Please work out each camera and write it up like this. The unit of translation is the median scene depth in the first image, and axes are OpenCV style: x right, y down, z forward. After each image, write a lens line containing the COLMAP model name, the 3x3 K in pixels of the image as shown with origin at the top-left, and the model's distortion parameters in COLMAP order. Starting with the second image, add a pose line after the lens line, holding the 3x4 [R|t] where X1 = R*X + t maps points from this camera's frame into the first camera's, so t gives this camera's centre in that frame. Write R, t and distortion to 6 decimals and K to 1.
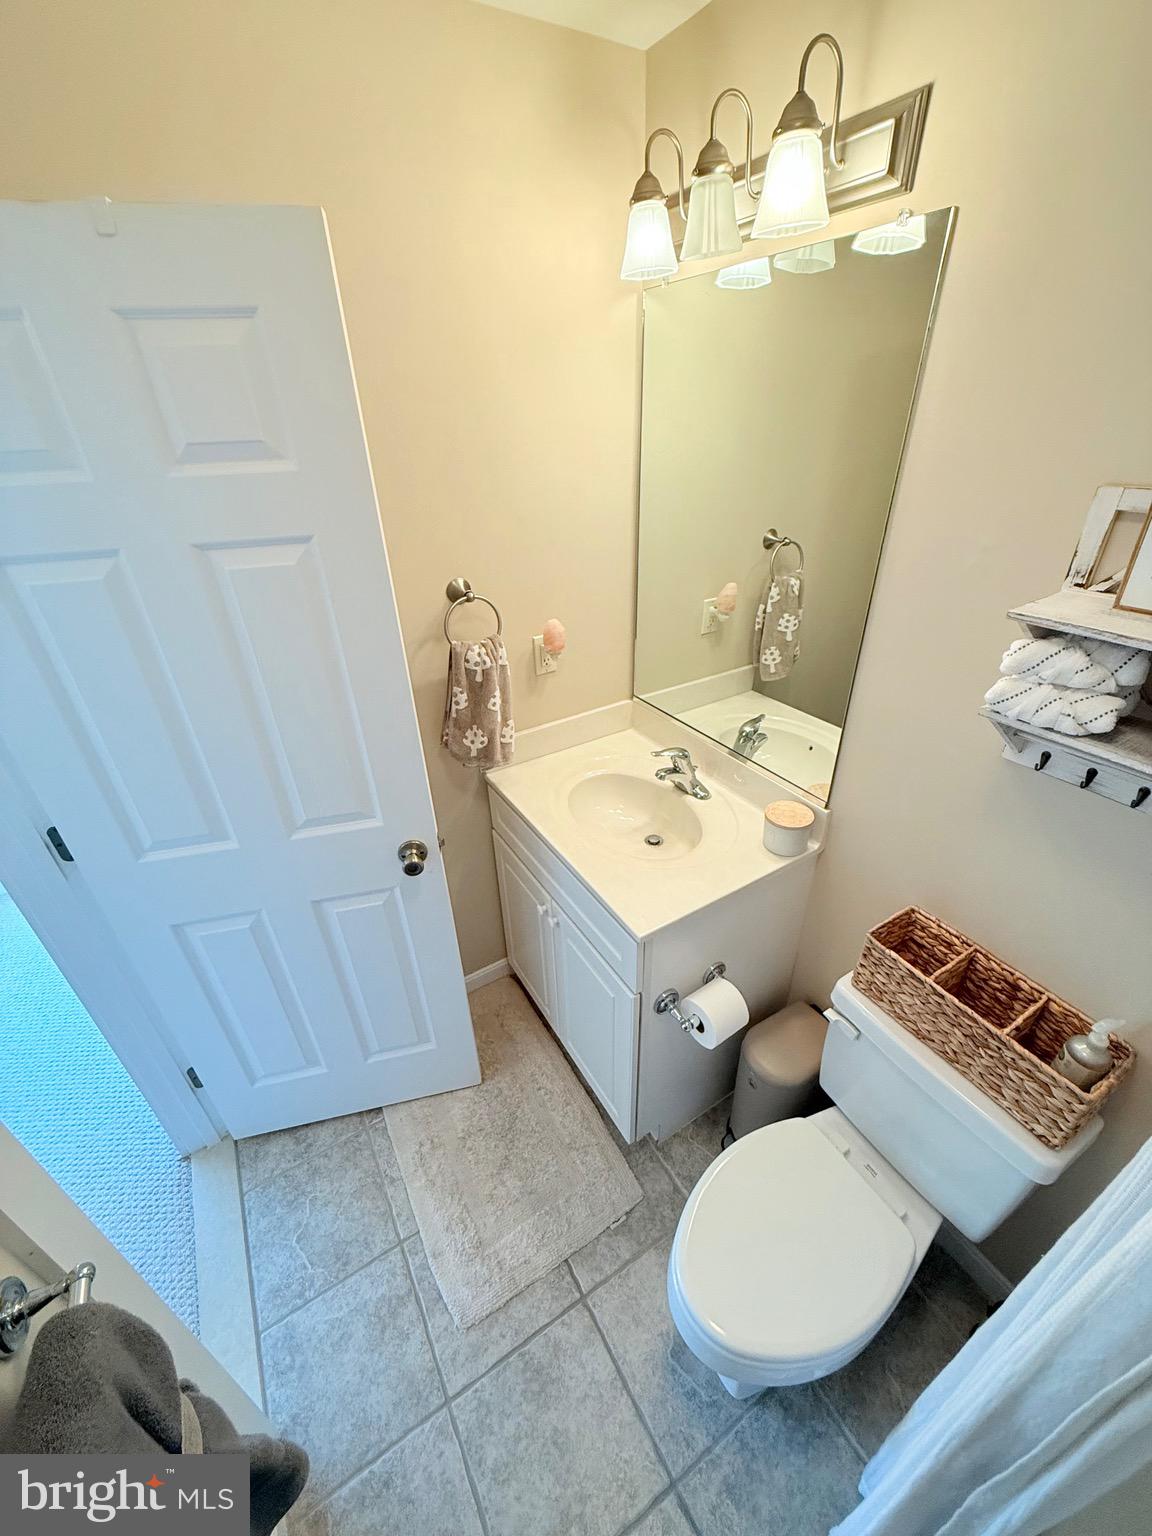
lens RADIAL K [[614.5, 0, 577.4], [0, 614.5, 769.4], [0, 0, 1]] dist [0.002290, 0.000177]
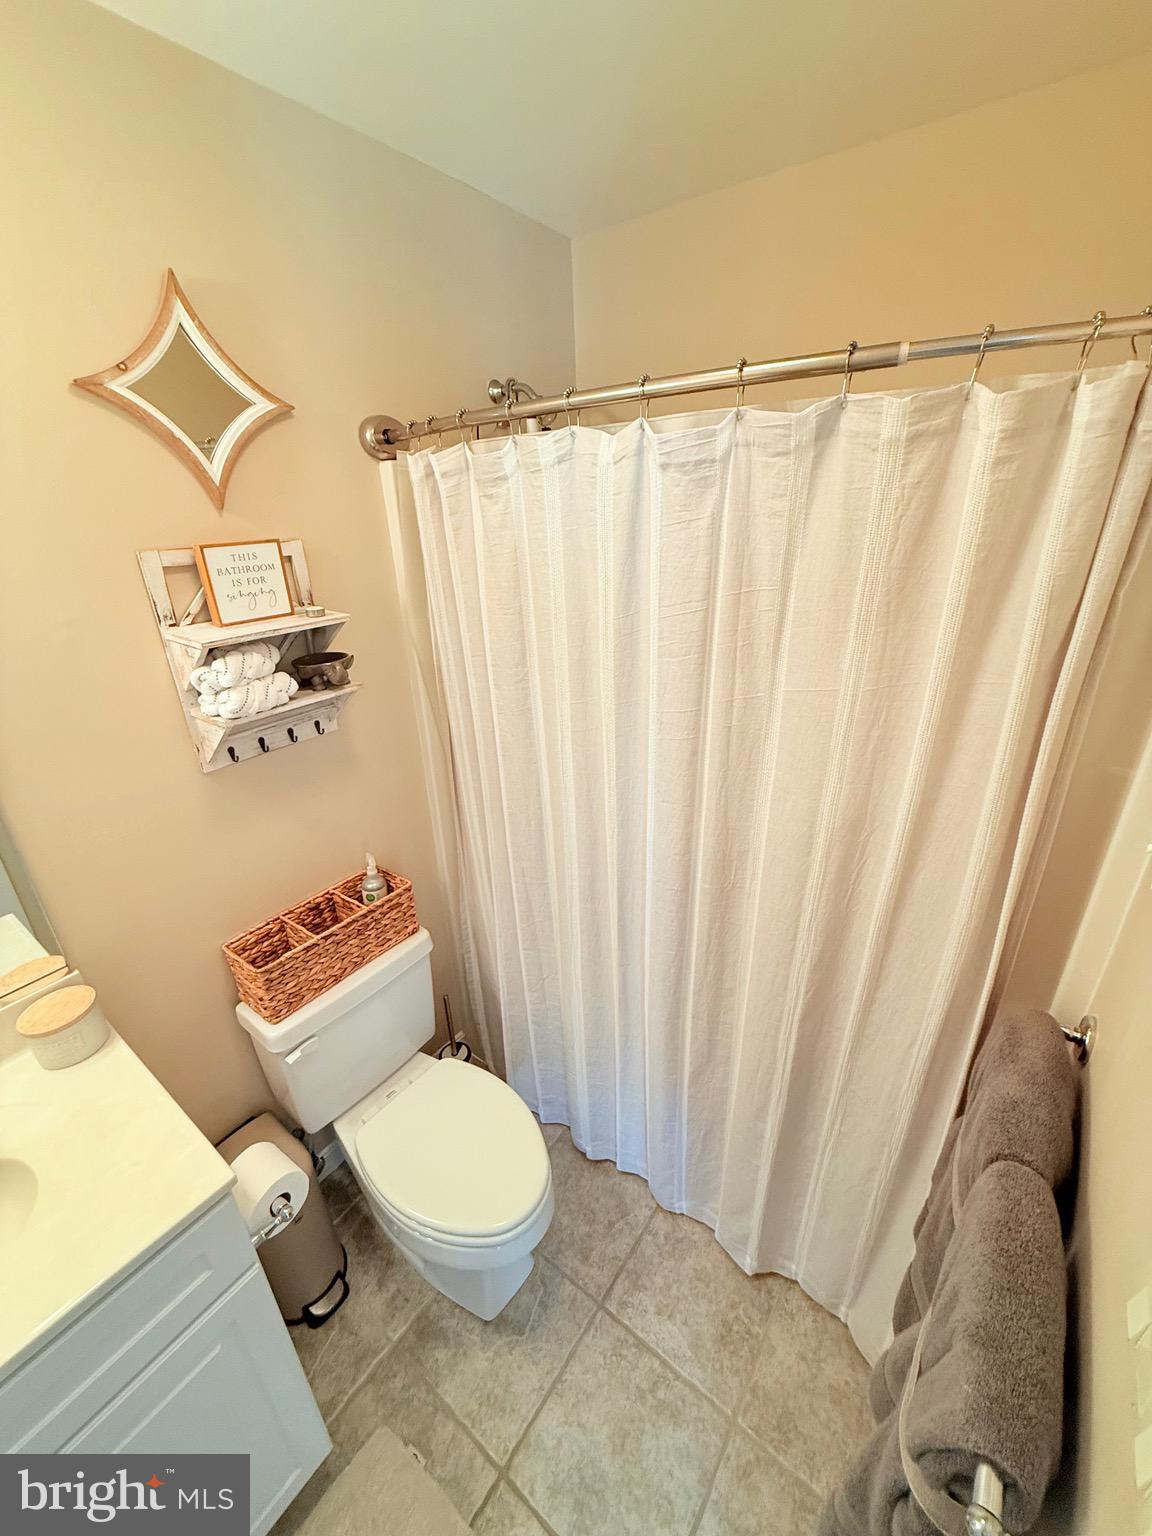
lens RADIAL K [[614.5, 0, 579.6], [0, 614.5, 769.7], [0, 0, 1]] dist [0.002290, 0.000177]
pose [[-0.384899, -0.326517, 0.863272, -0.506419], [0.507762, 0.706154, 0.493481, -0.202468], [-0.770733, 0.628278, -0.106005, 0.468144]]
